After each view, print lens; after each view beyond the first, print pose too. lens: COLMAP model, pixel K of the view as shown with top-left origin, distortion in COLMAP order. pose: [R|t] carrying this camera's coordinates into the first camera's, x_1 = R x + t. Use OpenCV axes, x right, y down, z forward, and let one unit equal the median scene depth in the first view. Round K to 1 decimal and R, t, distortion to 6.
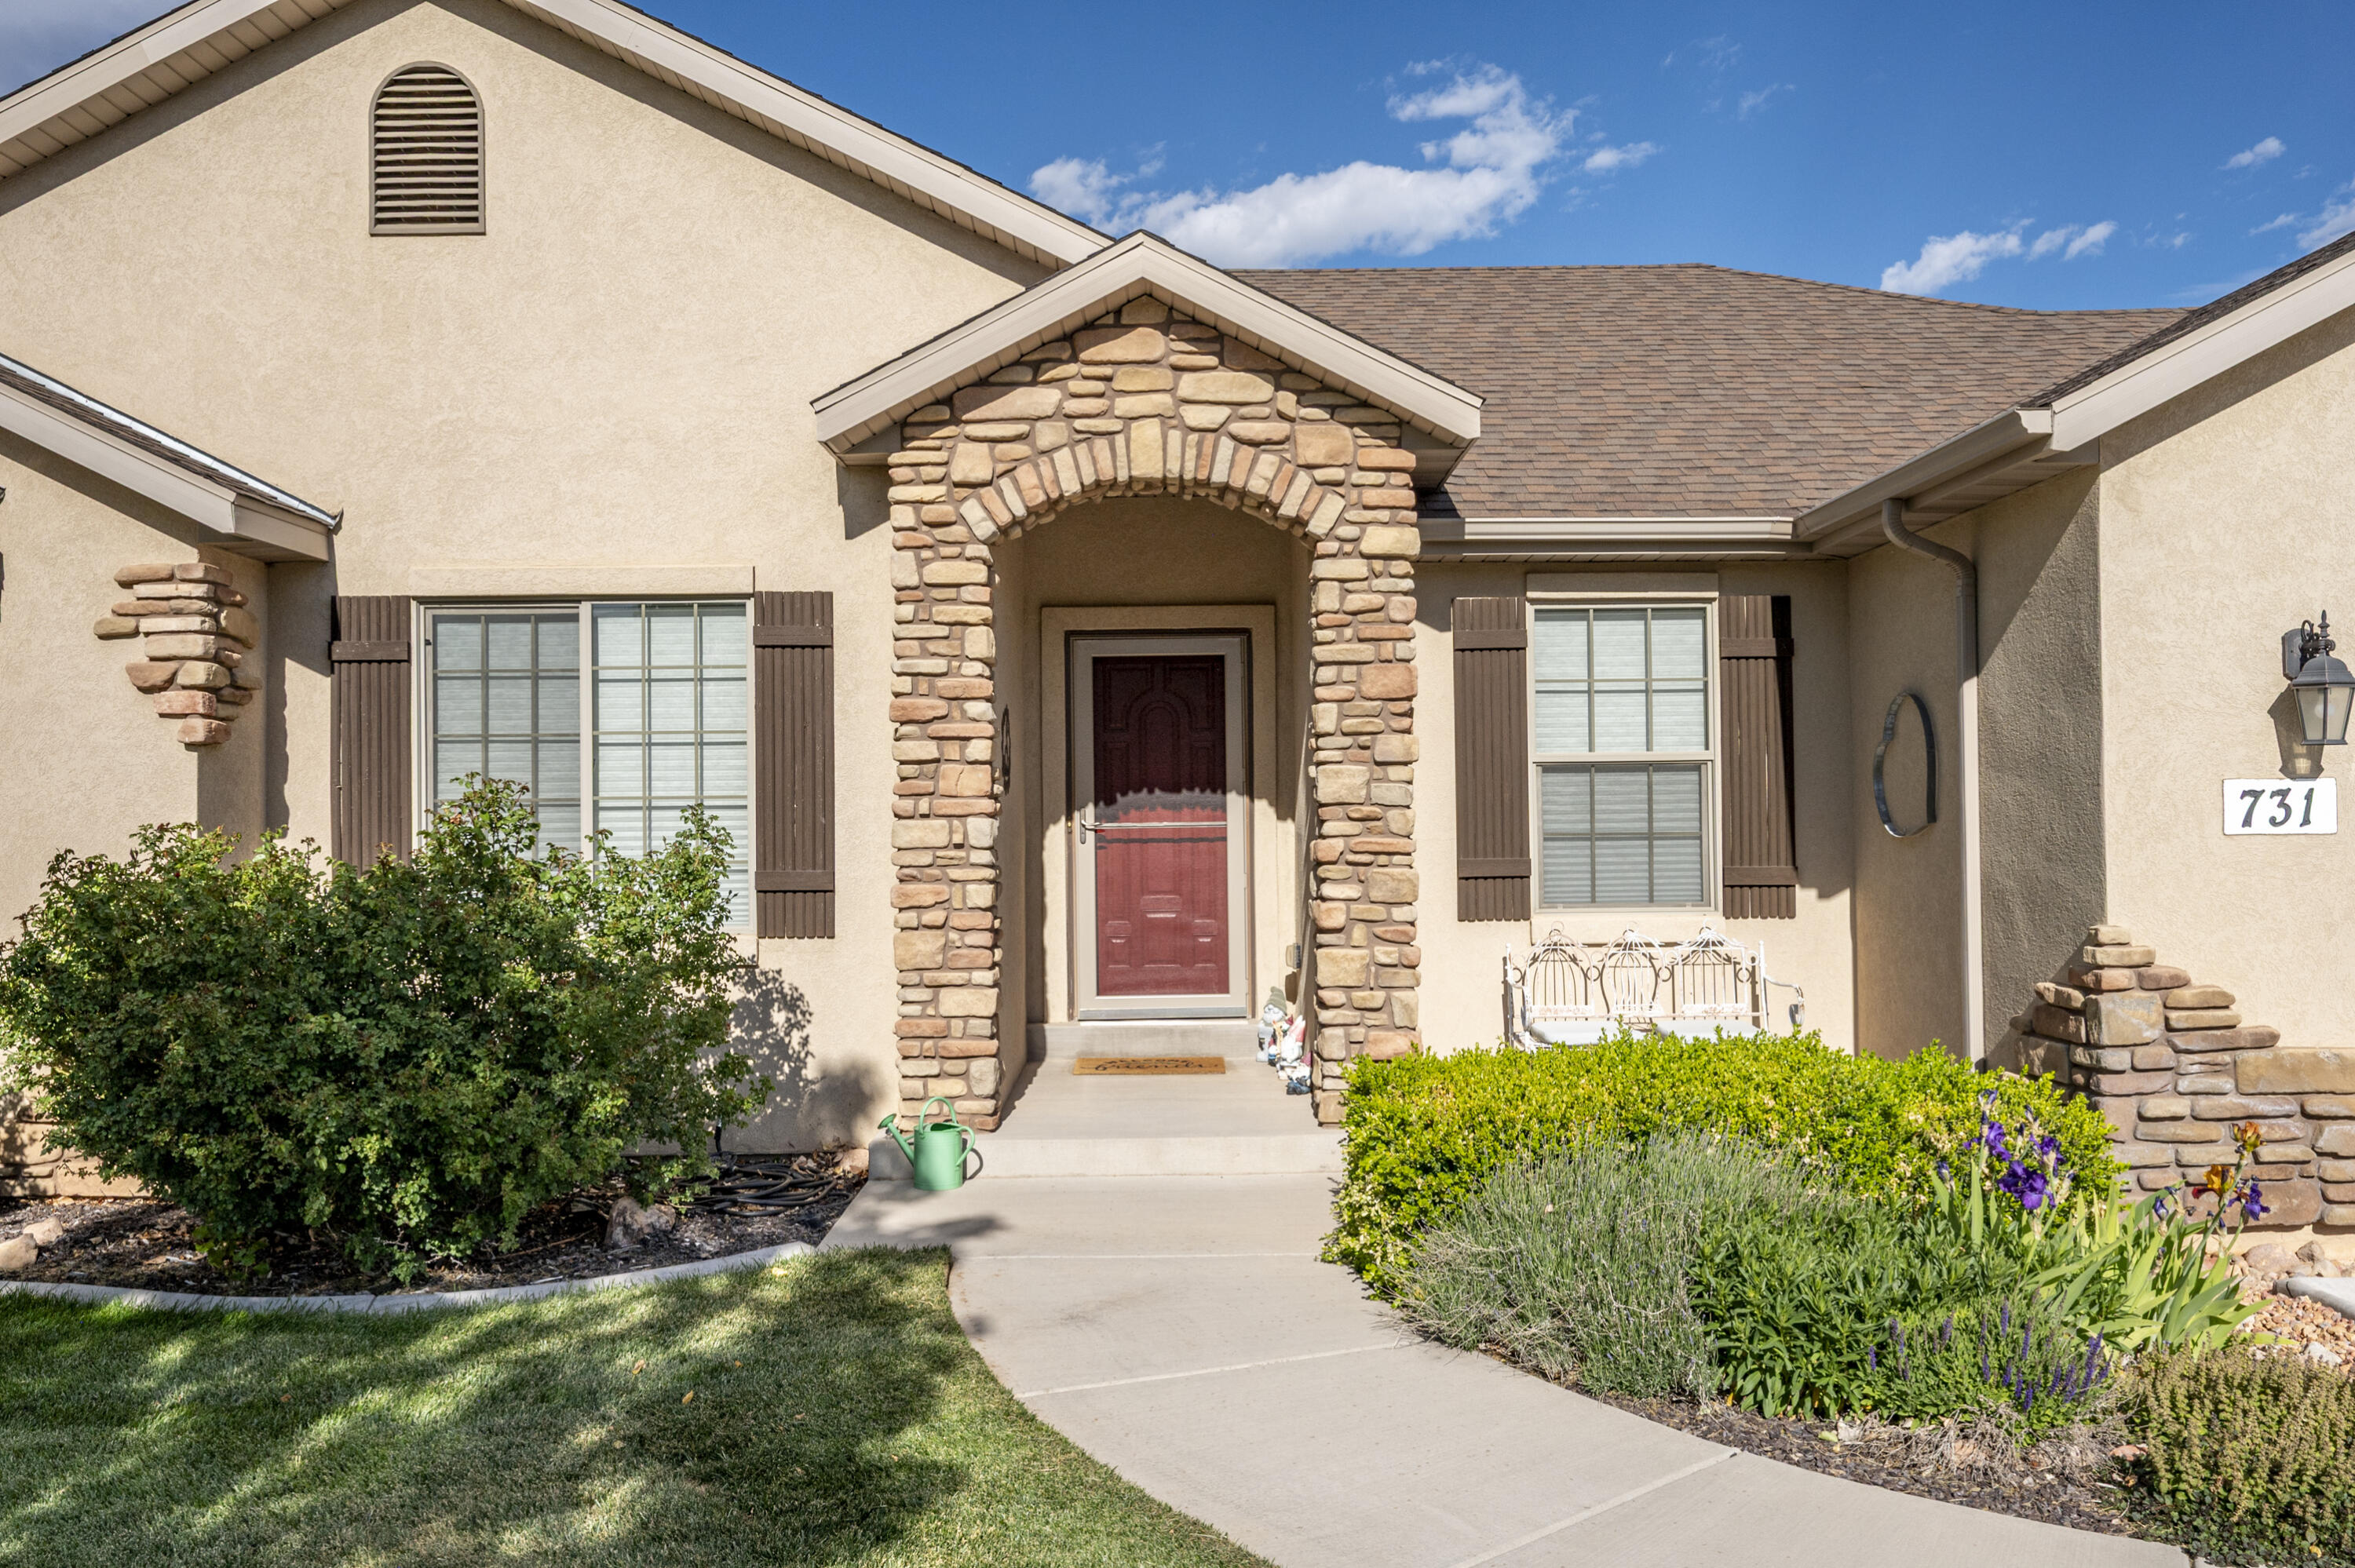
lens RADIAL K [[1818.7, 0, 1197.7], [0, 1818.7, 766.2], [0, 0, 1]] dist [-0.050076, -0.002335]
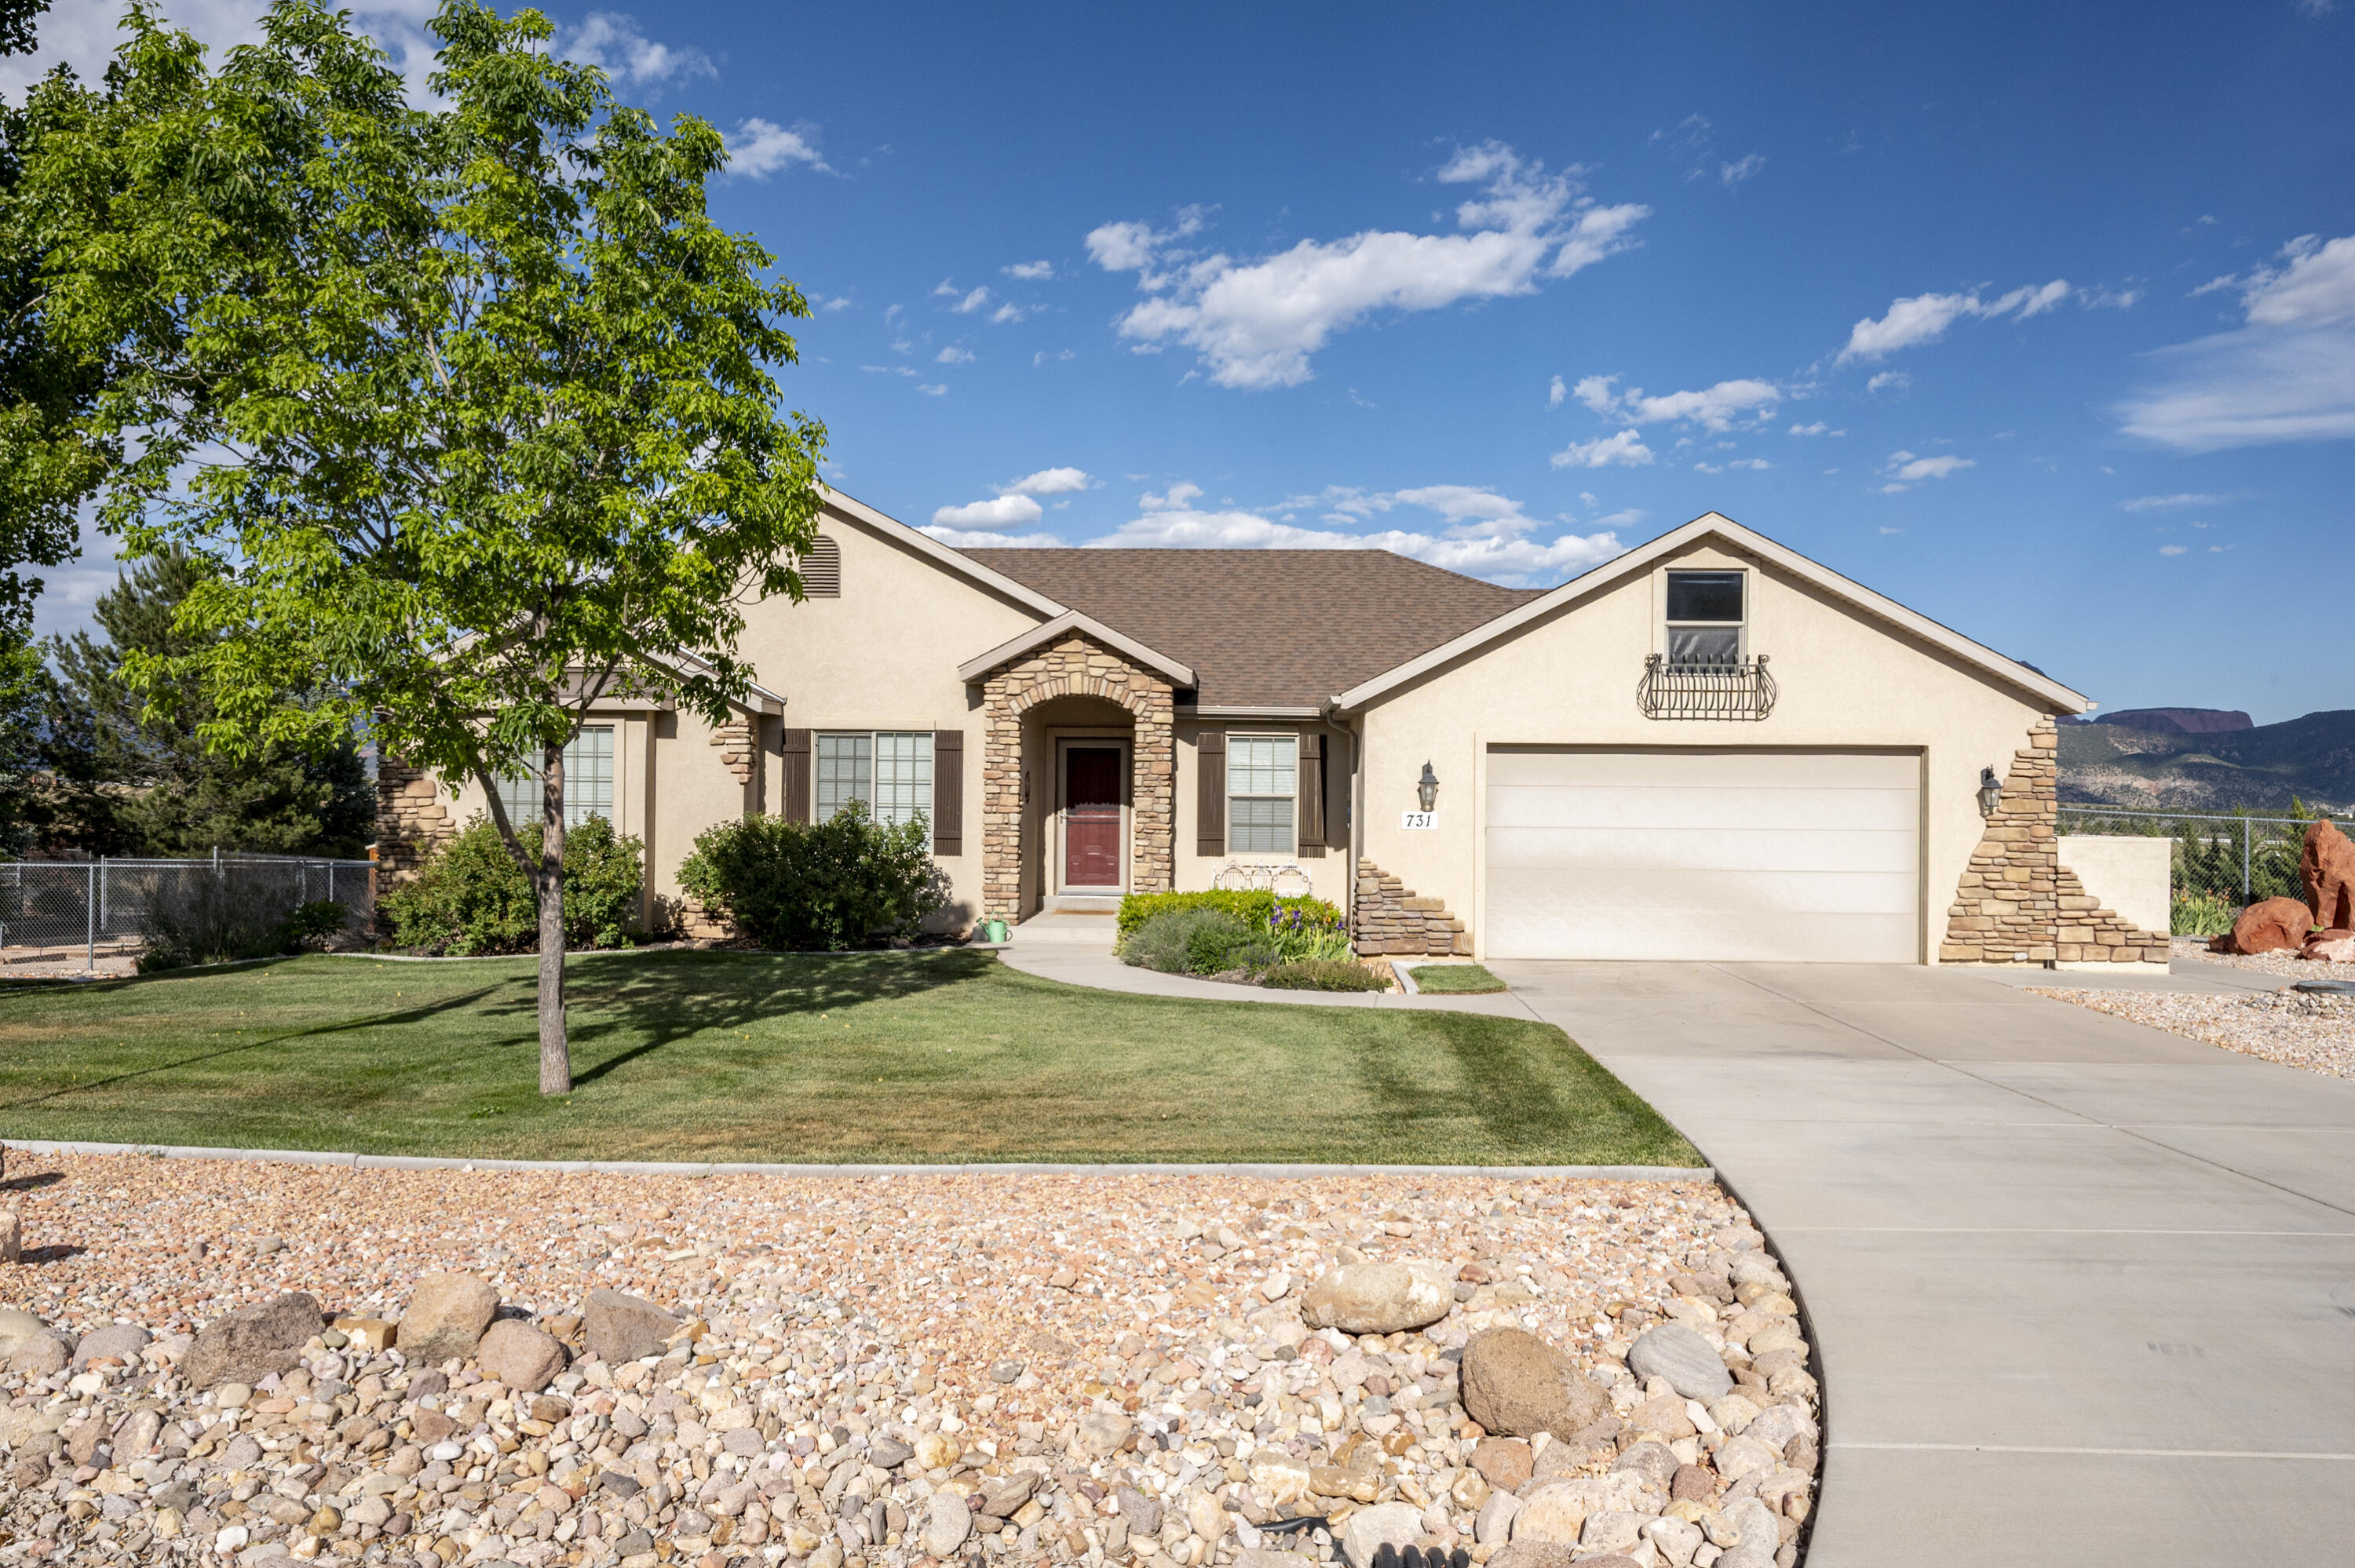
lens RADIAL K [[1598.5, 0, 1159.2], [0, 1598.5, 786.6], [0, 0, 1]] dist [0.007219, 0.000285]
pose [[0.998994, 0.021835, -0.039161, 0.195785], [-0.021171, 0.999626, 0.017298, -0.059300], [0.039524, -0.016452, 0.999083, -1.433045]]
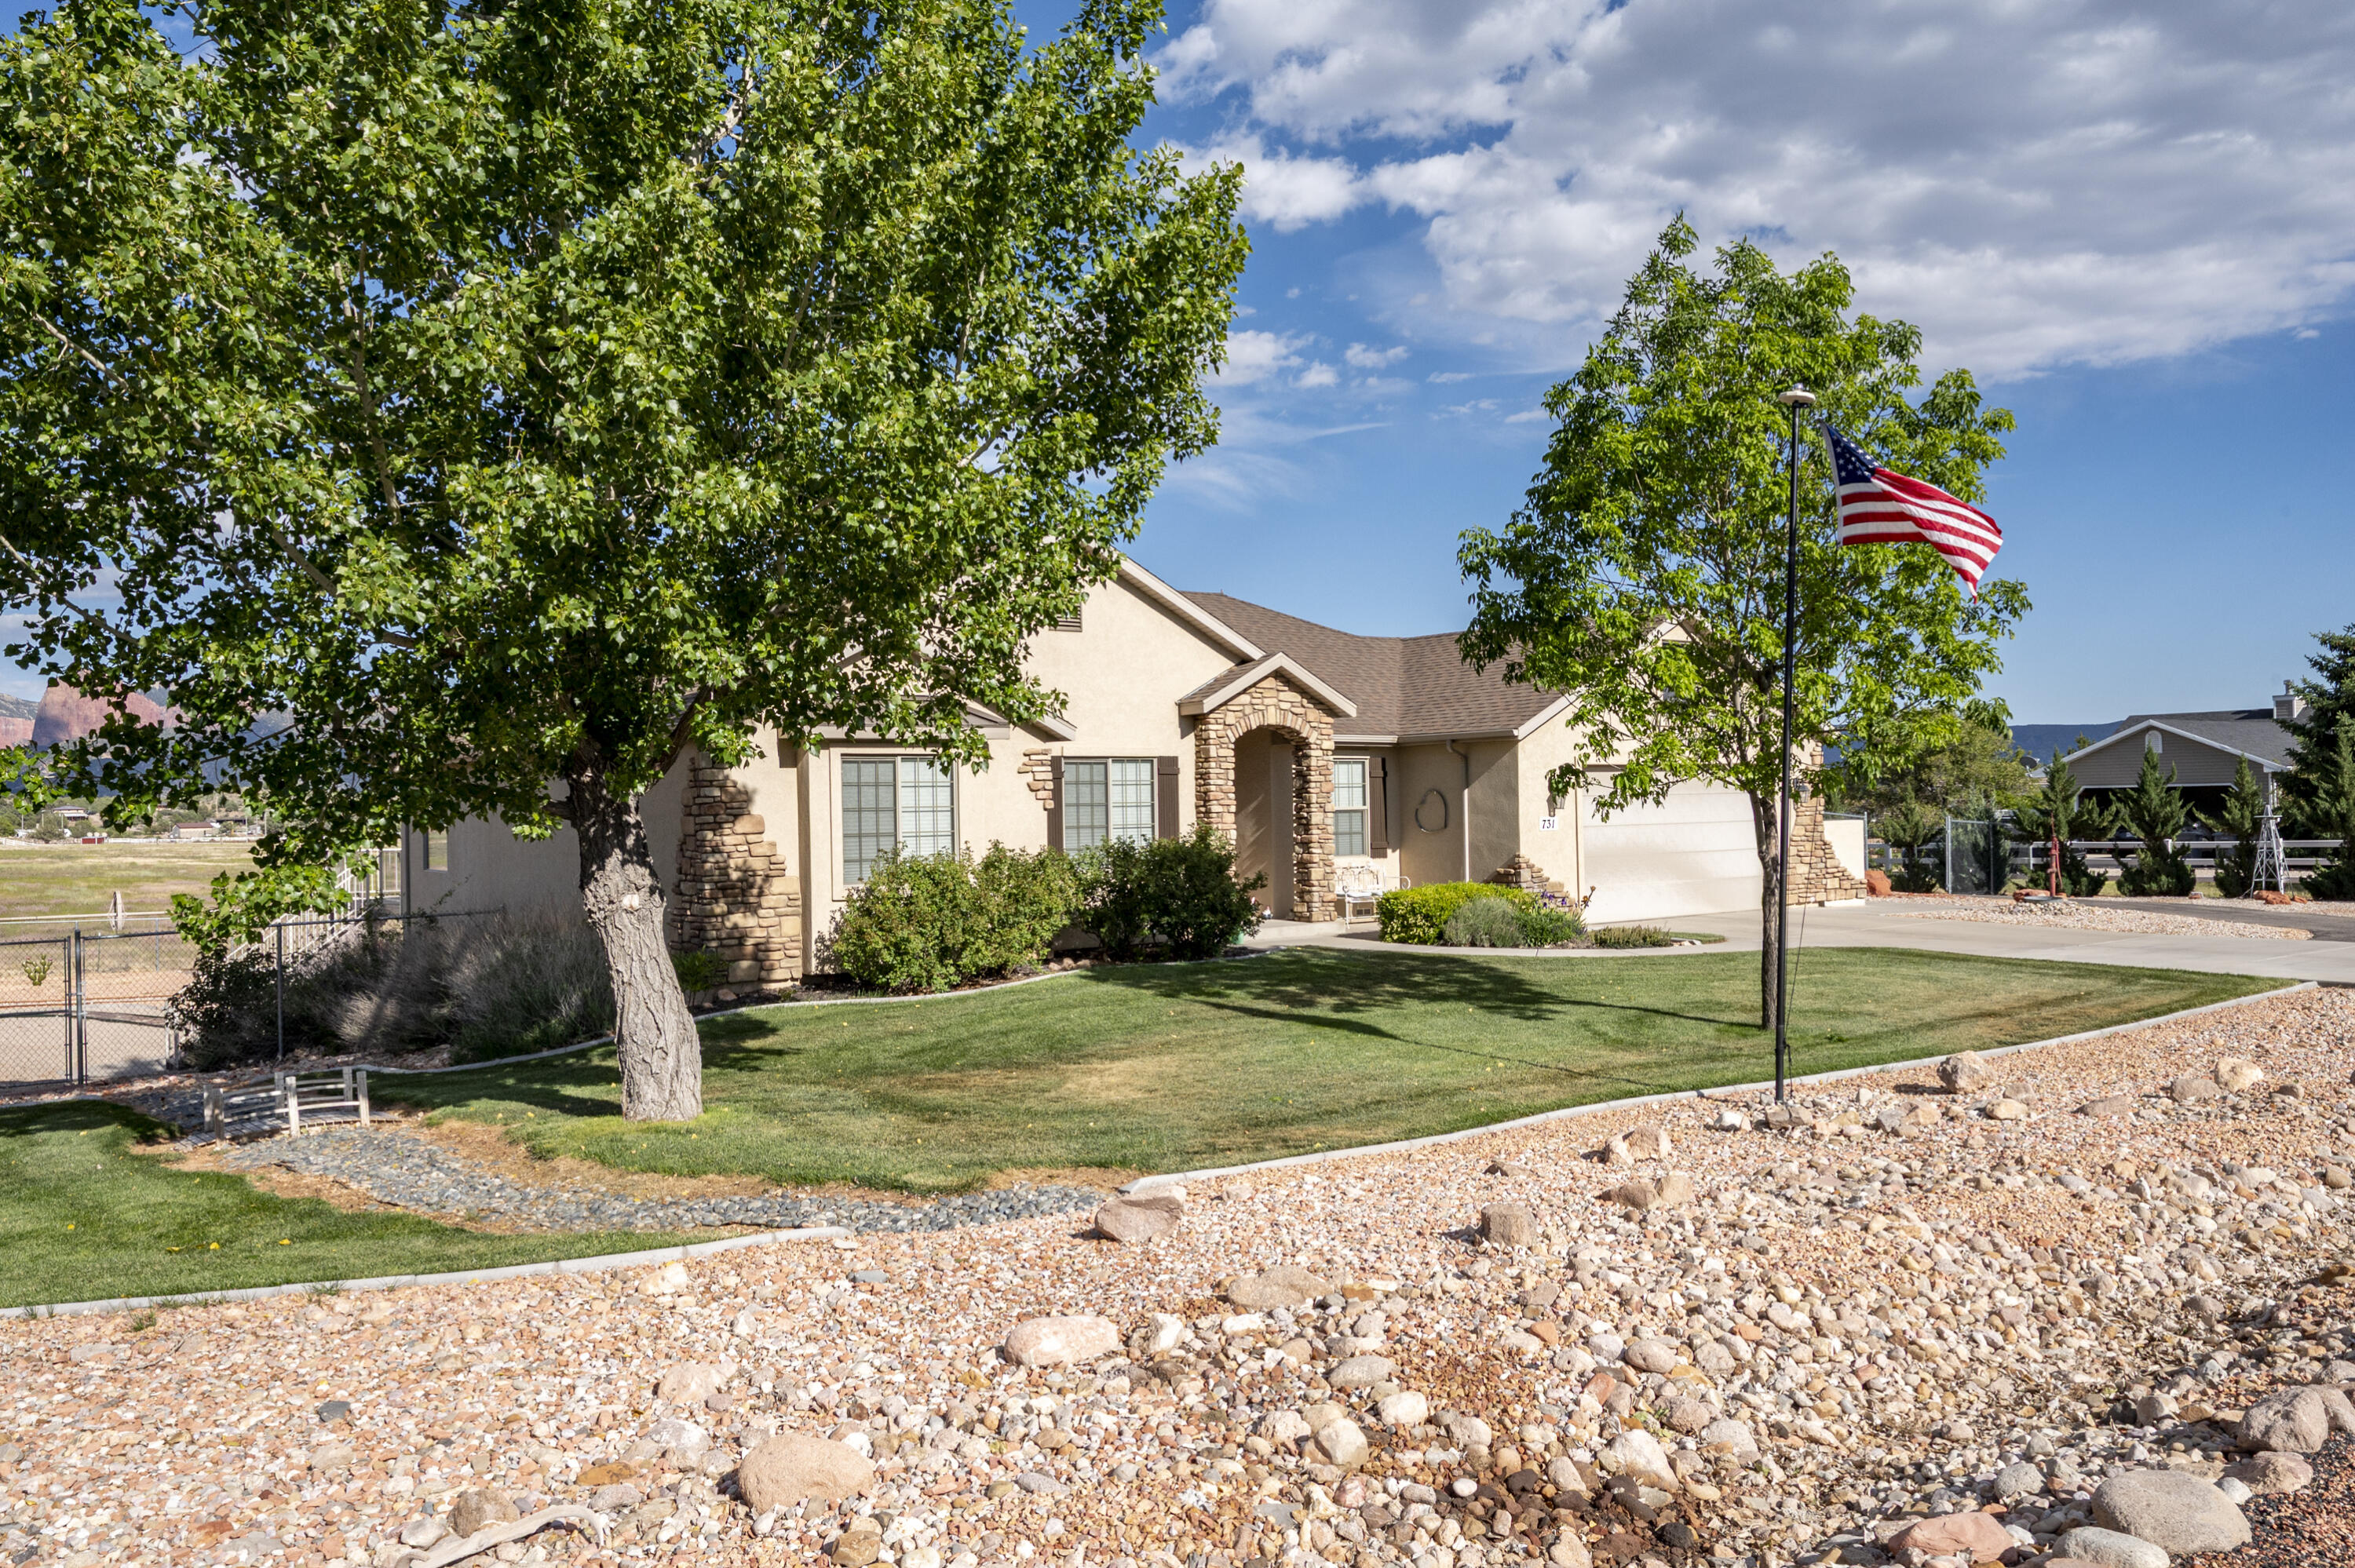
lens RADIAL K [[1681.4, 0, 1179.0], [0, 1681.4, 787.9], [0, 0, 1]] dist [0.002505, 0.000275]
pose [[0.810280, 0.003714, 0.586031, -1.871663], [-0.007893, 0.999958, 0.004576, -0.056475], [-0.585989, -0.008334, 0.810276, -1.302231]]
